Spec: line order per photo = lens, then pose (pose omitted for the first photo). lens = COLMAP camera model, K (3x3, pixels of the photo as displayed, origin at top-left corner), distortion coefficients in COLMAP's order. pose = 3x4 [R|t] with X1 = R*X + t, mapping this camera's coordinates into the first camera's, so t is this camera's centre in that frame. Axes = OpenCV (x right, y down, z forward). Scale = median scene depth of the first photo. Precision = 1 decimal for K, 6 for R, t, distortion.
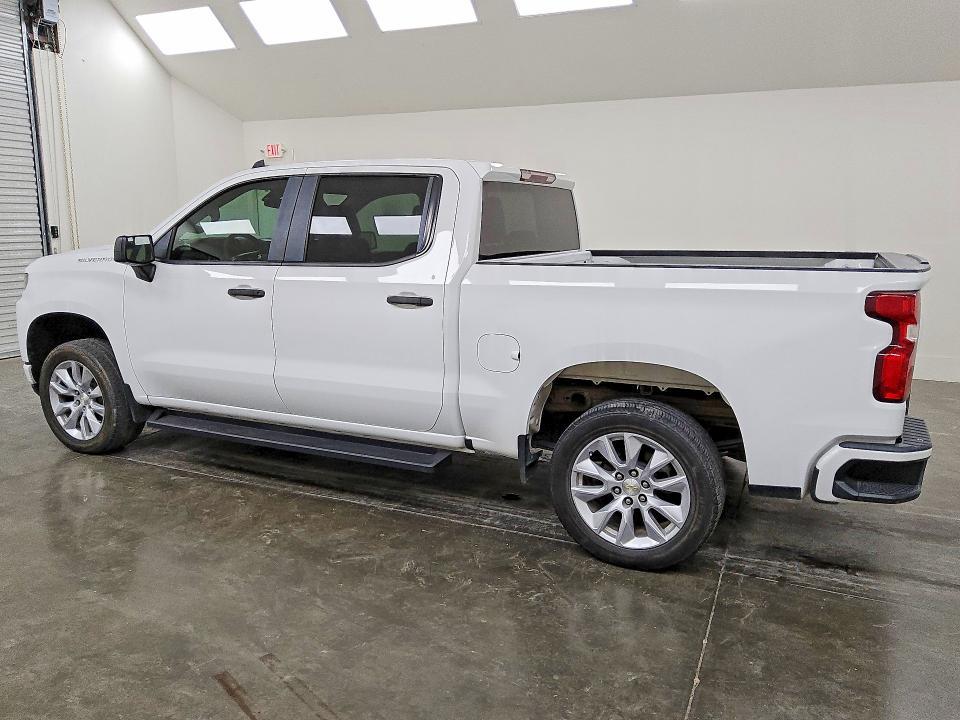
lens RADIAL K [[714.3, 0, 471.2], [0, 714.3, 361.6], [0, 0, 1]] dist [0.087008, -0.097272]
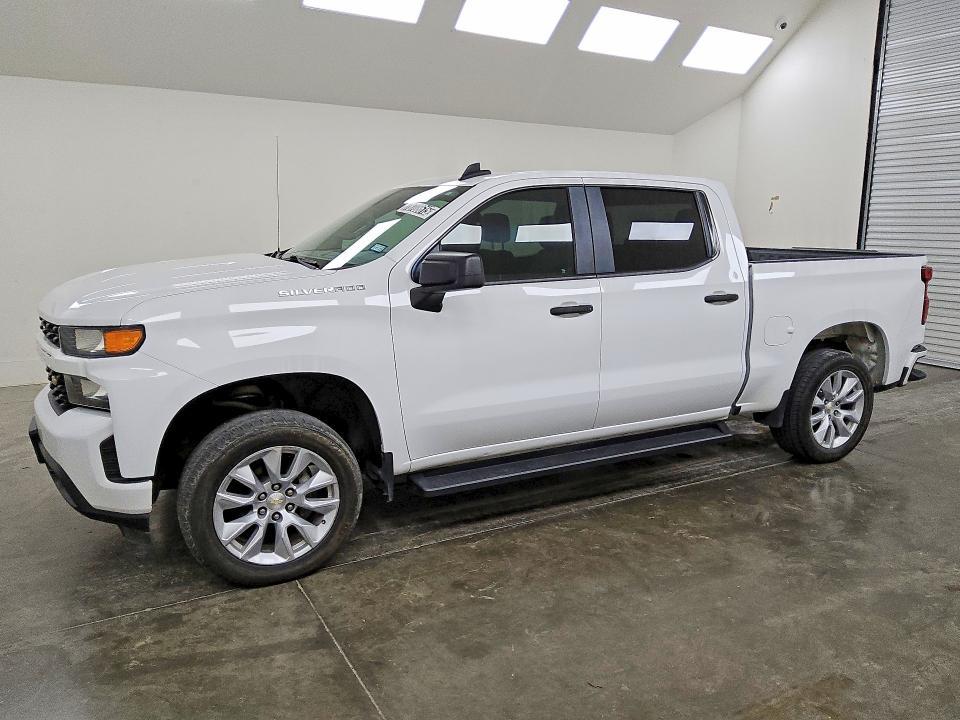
lens RADIAL K [[714.3, 0, 471.2], [0, 714.3, 361.6], [0, 0, 1]] dist [0.087008, -0.097272]
pose [[0.598212, -0.150015, 0.787171, -1.132668], [0.154936, 0.985438, 0.070055, -0.114104], [-0.786217, 0.080053, 0.612743, 0.536919]]
